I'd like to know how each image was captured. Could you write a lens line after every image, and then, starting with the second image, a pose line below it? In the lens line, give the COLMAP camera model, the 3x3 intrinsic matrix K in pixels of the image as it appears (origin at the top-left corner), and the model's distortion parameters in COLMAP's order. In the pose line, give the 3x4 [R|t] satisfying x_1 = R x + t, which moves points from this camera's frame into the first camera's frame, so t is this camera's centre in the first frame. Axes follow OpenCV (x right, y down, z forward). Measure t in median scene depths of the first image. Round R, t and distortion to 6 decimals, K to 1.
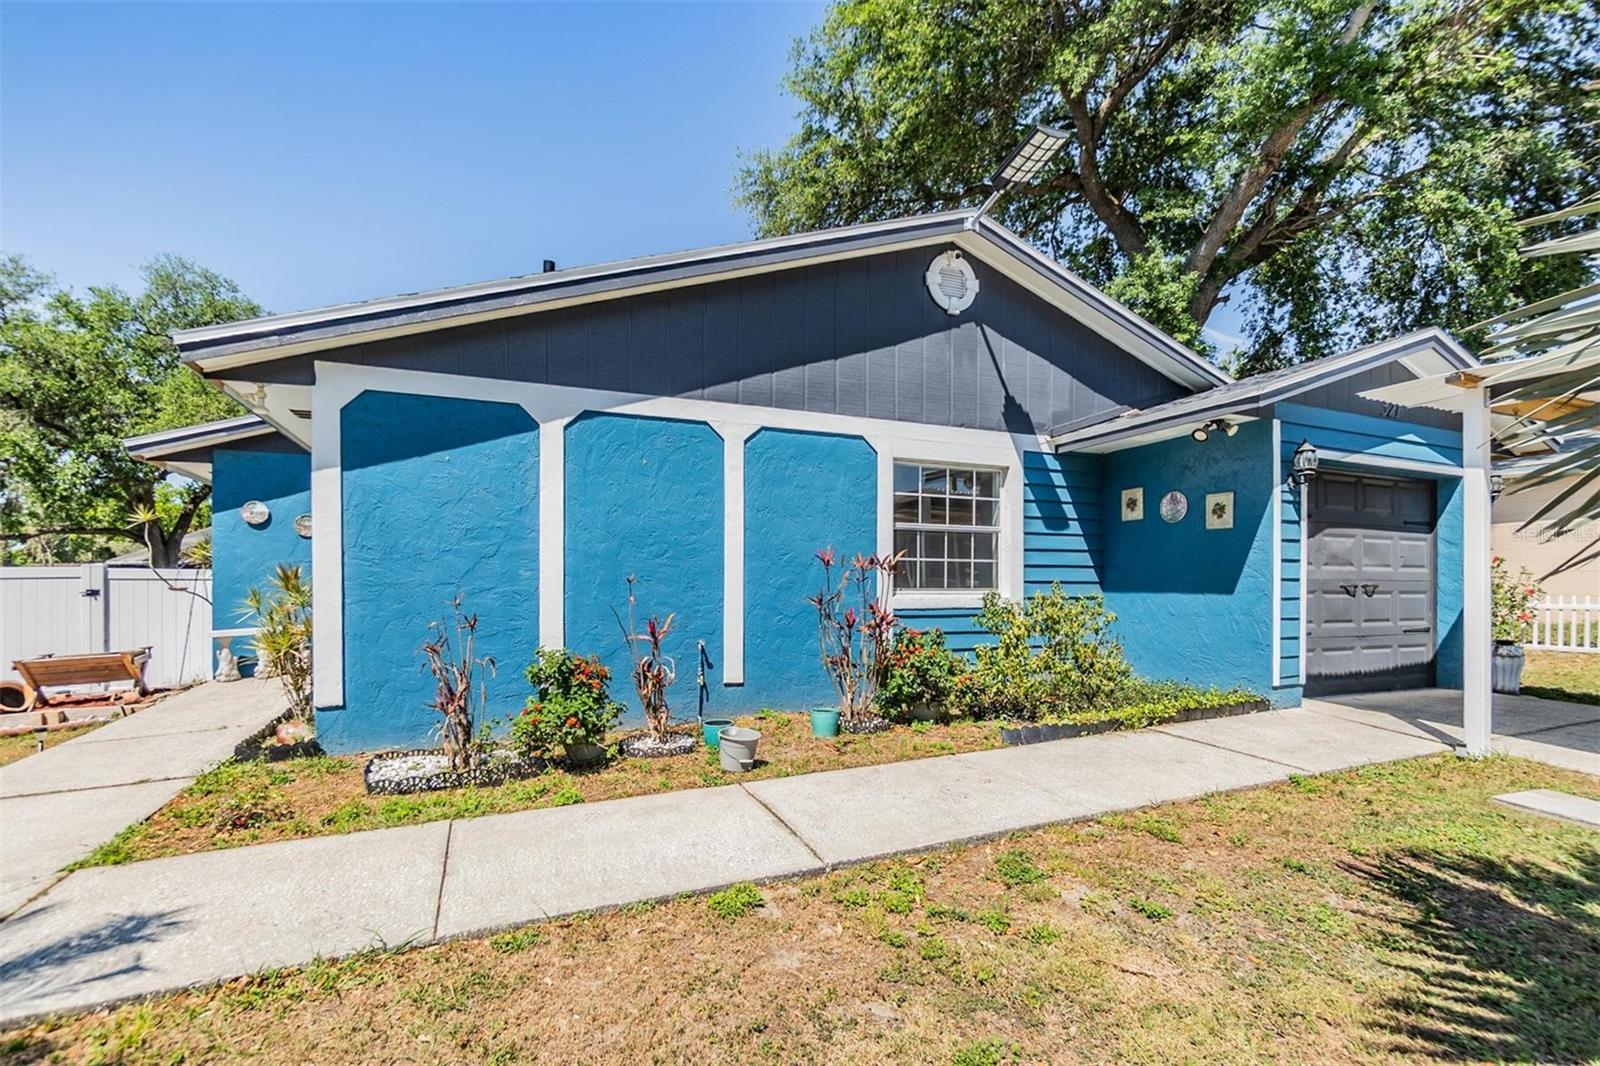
lens RADIAL K [[700.6, 0, 801.3], [0, 700.6, 531.1], [0, 0, 1]] dist [-0.003443, 0.000094]
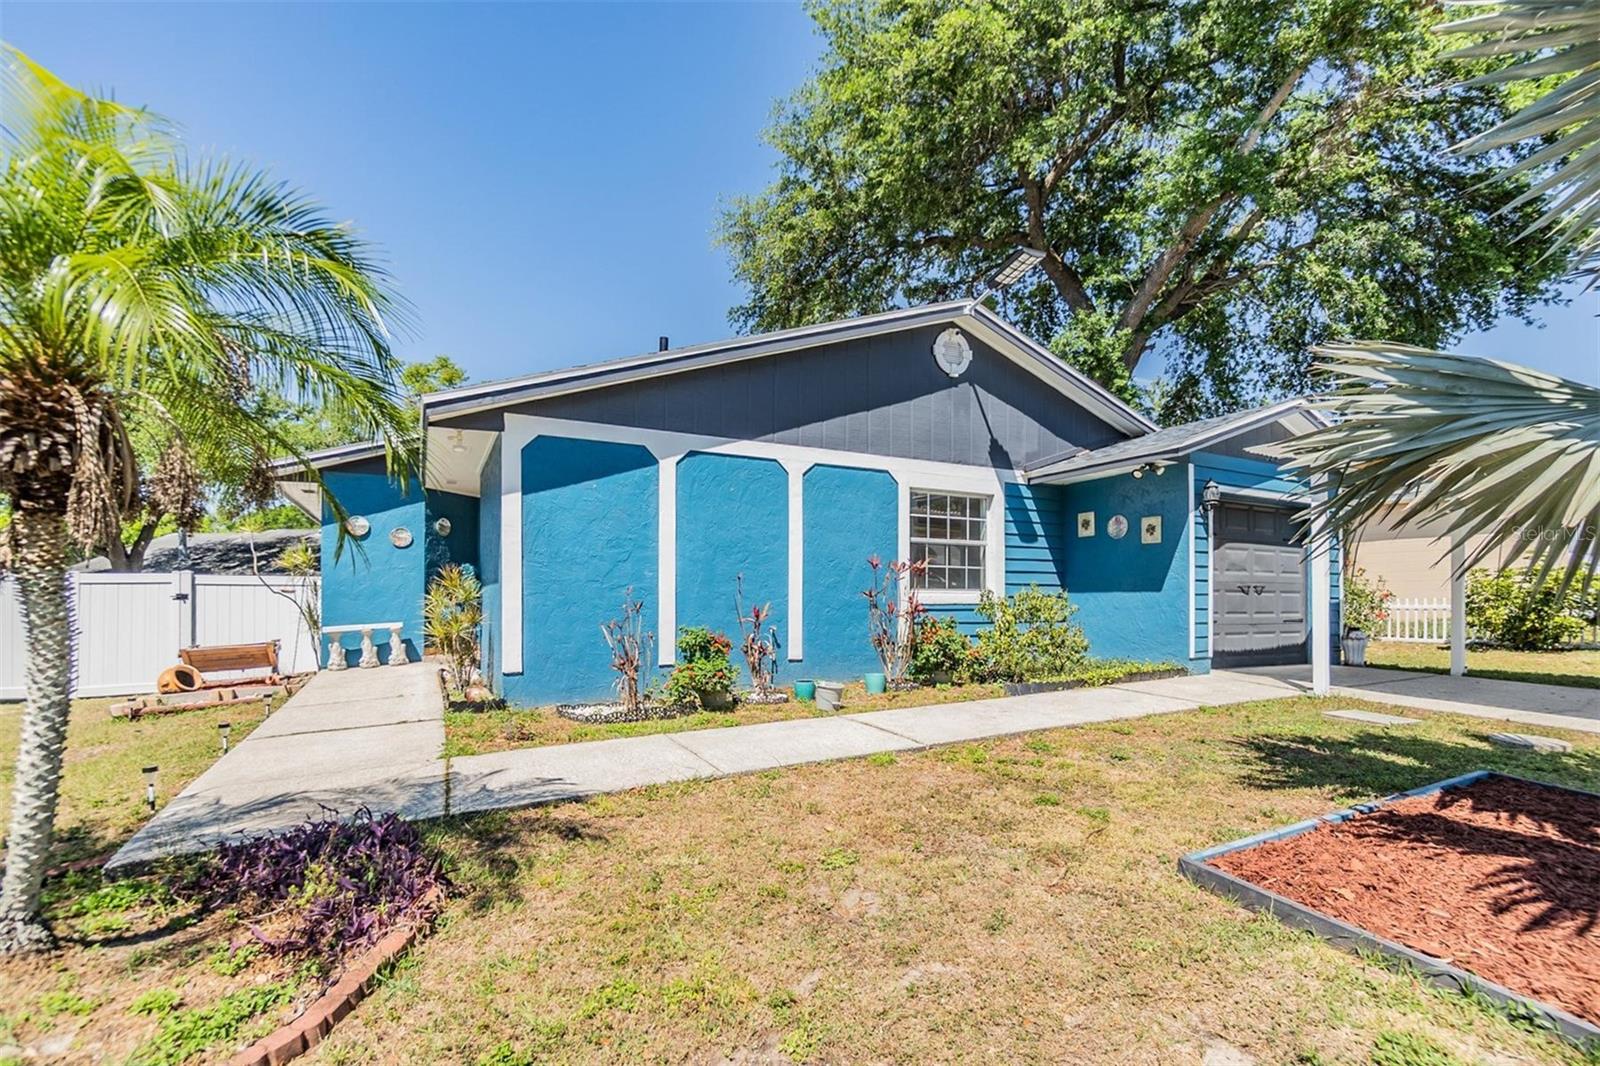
lens RADIAL K [[700.6, 0, 798.2], [0, 700.6, 533.2], [0, 0, 1]] dist [-0.003443, 0.000094]
pose [[0.996937, 0.006271, 0.077954, -0.177746], [-0.004642, 0.999767, -0.021063, 0.008571], [-0.078068, 0.020637, 0.996734, -0.278450]]
